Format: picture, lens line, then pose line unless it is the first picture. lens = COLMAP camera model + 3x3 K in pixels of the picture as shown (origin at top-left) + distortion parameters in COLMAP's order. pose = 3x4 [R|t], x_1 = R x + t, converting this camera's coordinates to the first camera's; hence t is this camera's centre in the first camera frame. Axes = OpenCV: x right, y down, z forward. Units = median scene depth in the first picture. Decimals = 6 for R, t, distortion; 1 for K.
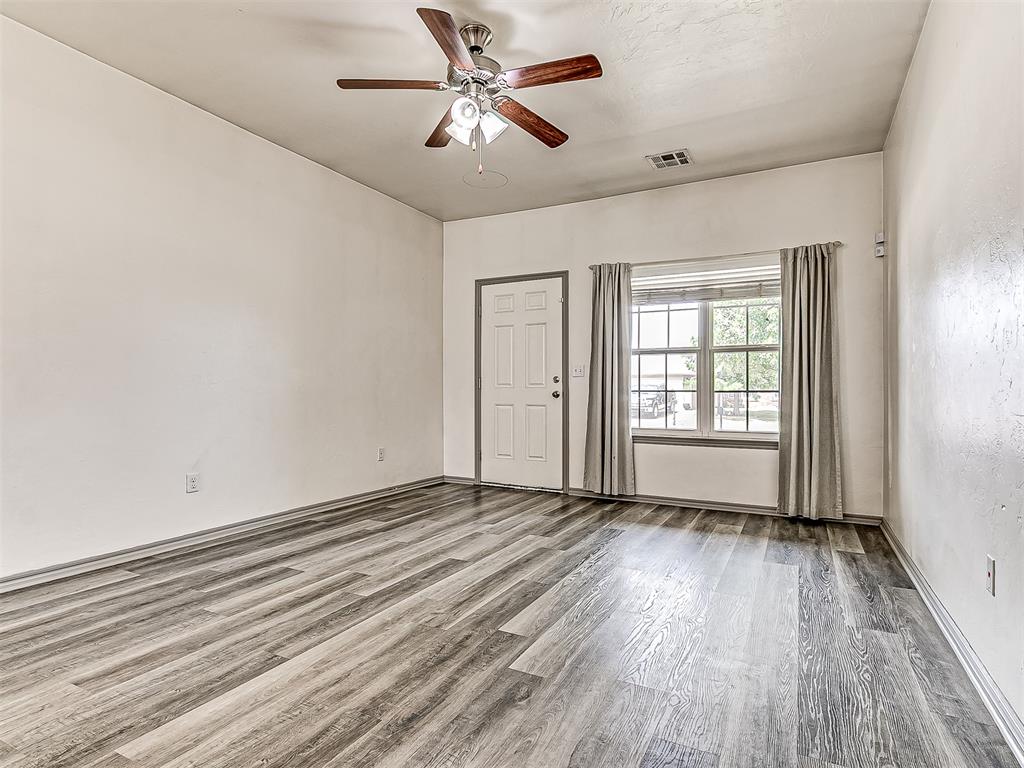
lens RADIAL K [[548.6, 0, 514.1], [0, 548.6, 387.9], [0, 0, 1]] dist [-0.001809, 0.000257]
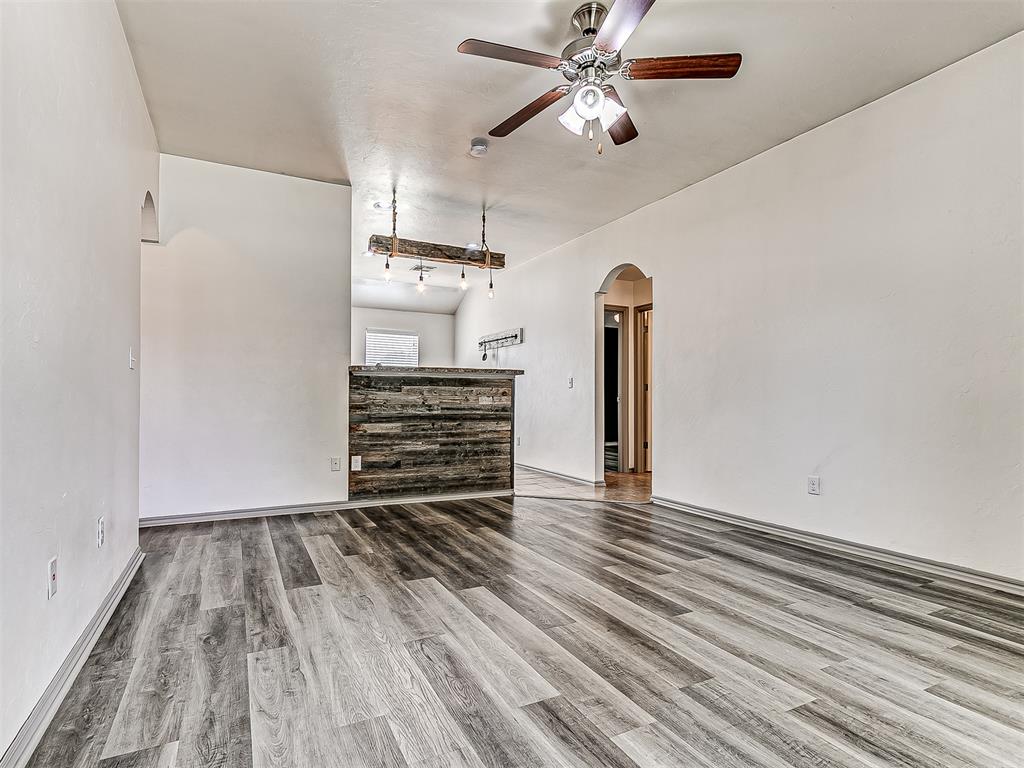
lens RADIAL K [[548.6, 0, 513.7], [0, 548.6, 386.0], [0, 0, 1]] dist [-0.001809, 0.000257]
pose [[-0.578085, -0.024294, -0.815614, 0.728240], [-0.002425, 0.999603, -0.028055, 0.016193], [0.815973, -0.014240, -0.577915, 1.356292]]
